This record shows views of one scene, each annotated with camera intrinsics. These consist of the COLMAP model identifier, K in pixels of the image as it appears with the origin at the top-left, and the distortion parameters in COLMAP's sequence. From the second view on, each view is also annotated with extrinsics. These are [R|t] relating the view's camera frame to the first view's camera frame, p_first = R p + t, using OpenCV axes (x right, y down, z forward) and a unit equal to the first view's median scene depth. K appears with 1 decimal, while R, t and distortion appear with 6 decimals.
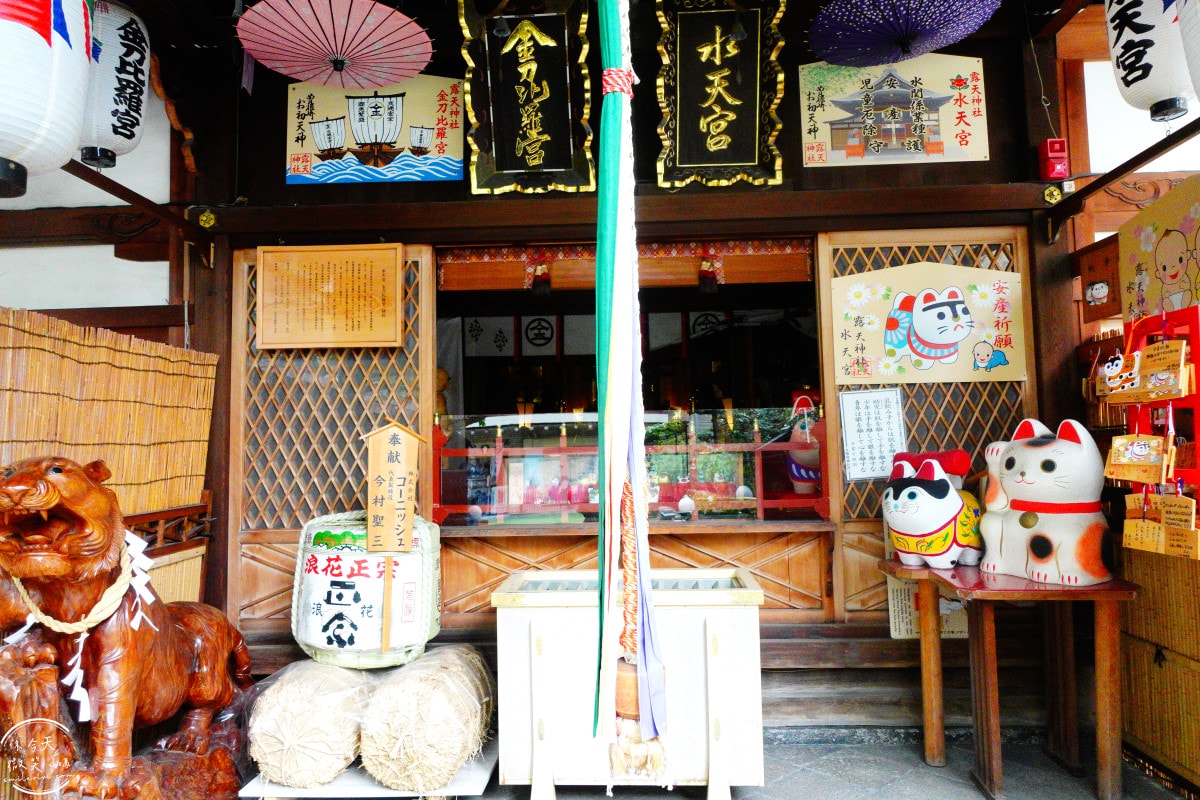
lens RADIAL K [[831.6, 0, 599.5], [0, 831.6, 399.7], [0, 0, 1]] dist [-0.000252, 0.001800]
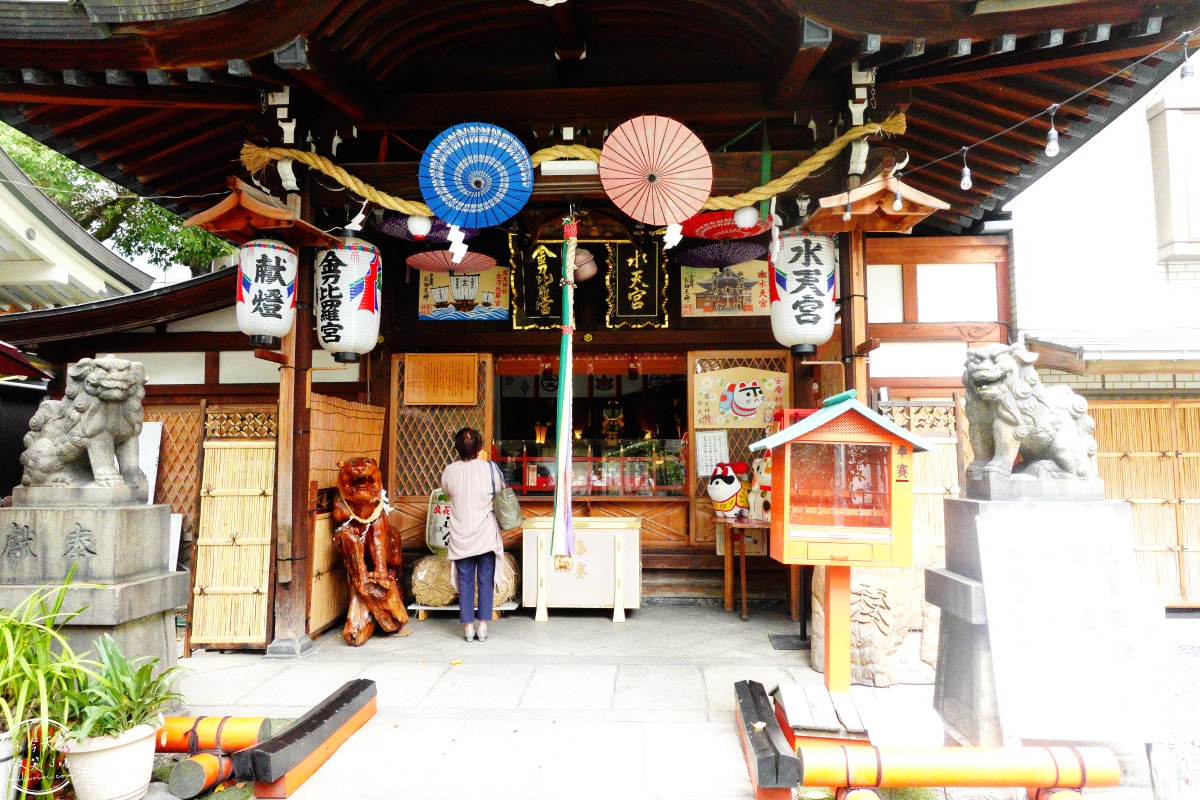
lens RADIAL K [[831.6, 0, 599.4], [0, 831.6, 395.2], [0, 0, 1]] dist [-0.000252, 0.001800]
pose [[0.999545, 0.016304, -0.025391, 0.106473], [-0.016774, 0.999690, -0.018376, -0.056499], [0.025083, 0.018794, 0.999509, -0.988622]]
